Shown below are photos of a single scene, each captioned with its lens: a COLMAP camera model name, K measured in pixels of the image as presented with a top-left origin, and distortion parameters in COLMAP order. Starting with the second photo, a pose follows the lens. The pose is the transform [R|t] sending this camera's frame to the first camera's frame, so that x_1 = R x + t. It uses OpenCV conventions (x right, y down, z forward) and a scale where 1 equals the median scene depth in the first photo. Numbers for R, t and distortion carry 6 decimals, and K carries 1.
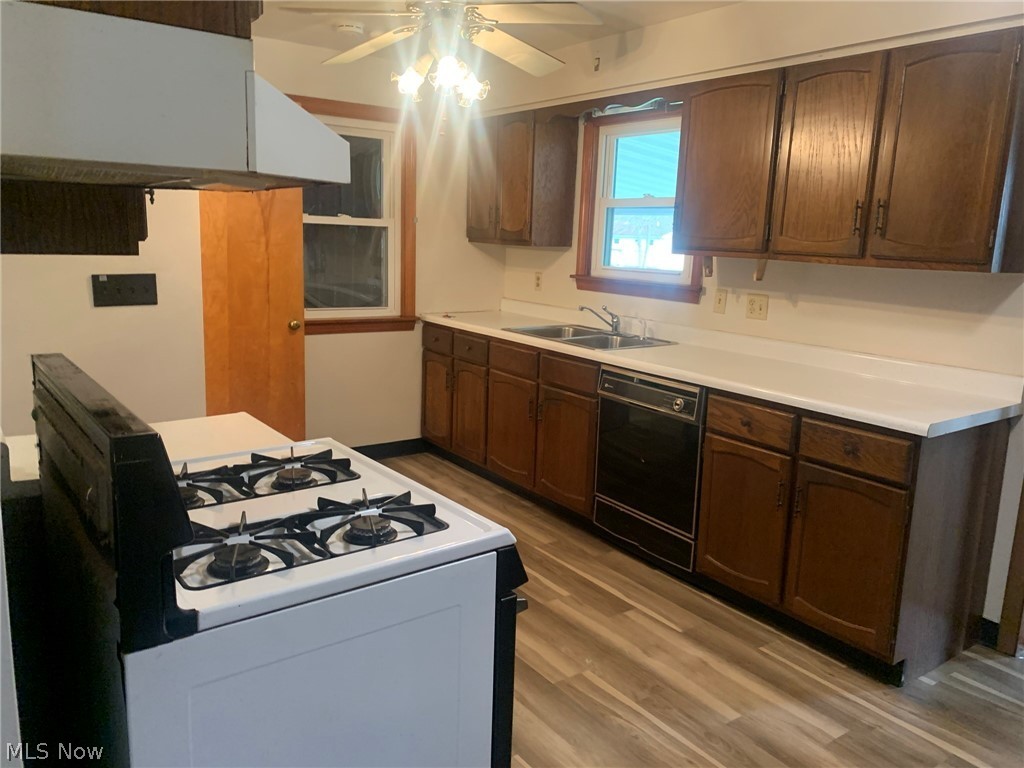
lens RADIAL K [[785.4, 0, 512.0], [0, 785.4, 384.0], [0, 0, 1]] dist [-0.000026, -0.000962]
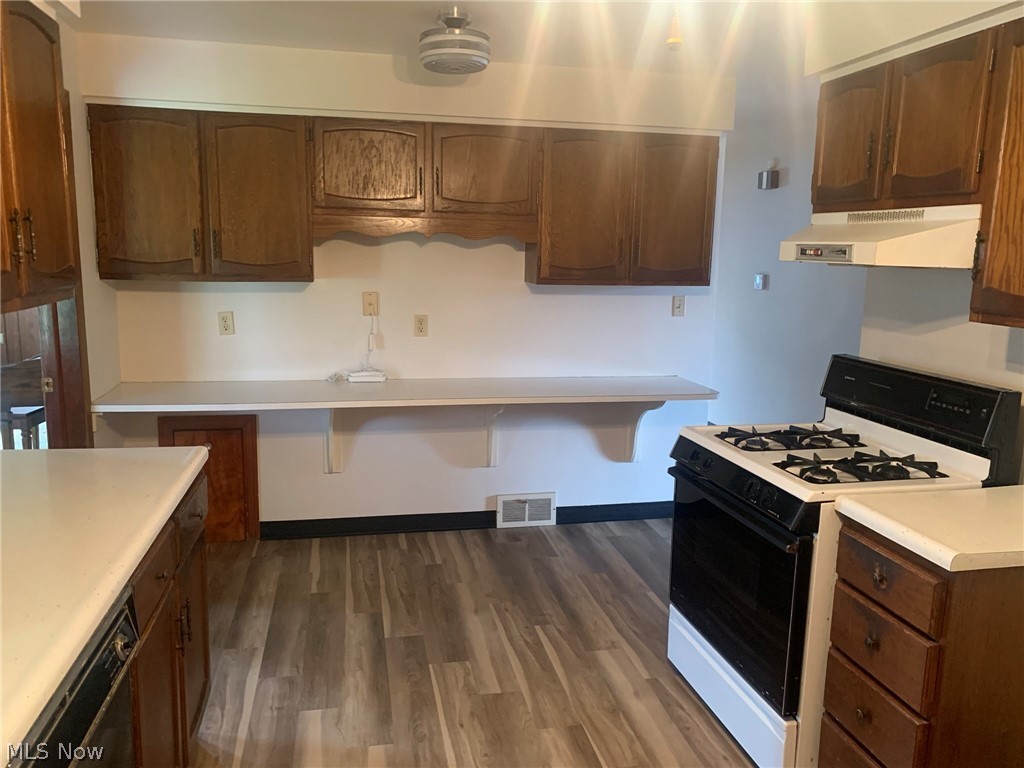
lens RADIAL K [[785.4, 0, 512.0], [0, 785.4, 384.0], [0, 0, 1]] dist [-0.000026, -0.000962]
pose [[-0.911870, -0.122337, 0.391825, -0.221984], [0.029009, 0.932962, 0.358803, -0.382562], [-0.409453, 0.338548, -0.847191, 1.694881]]
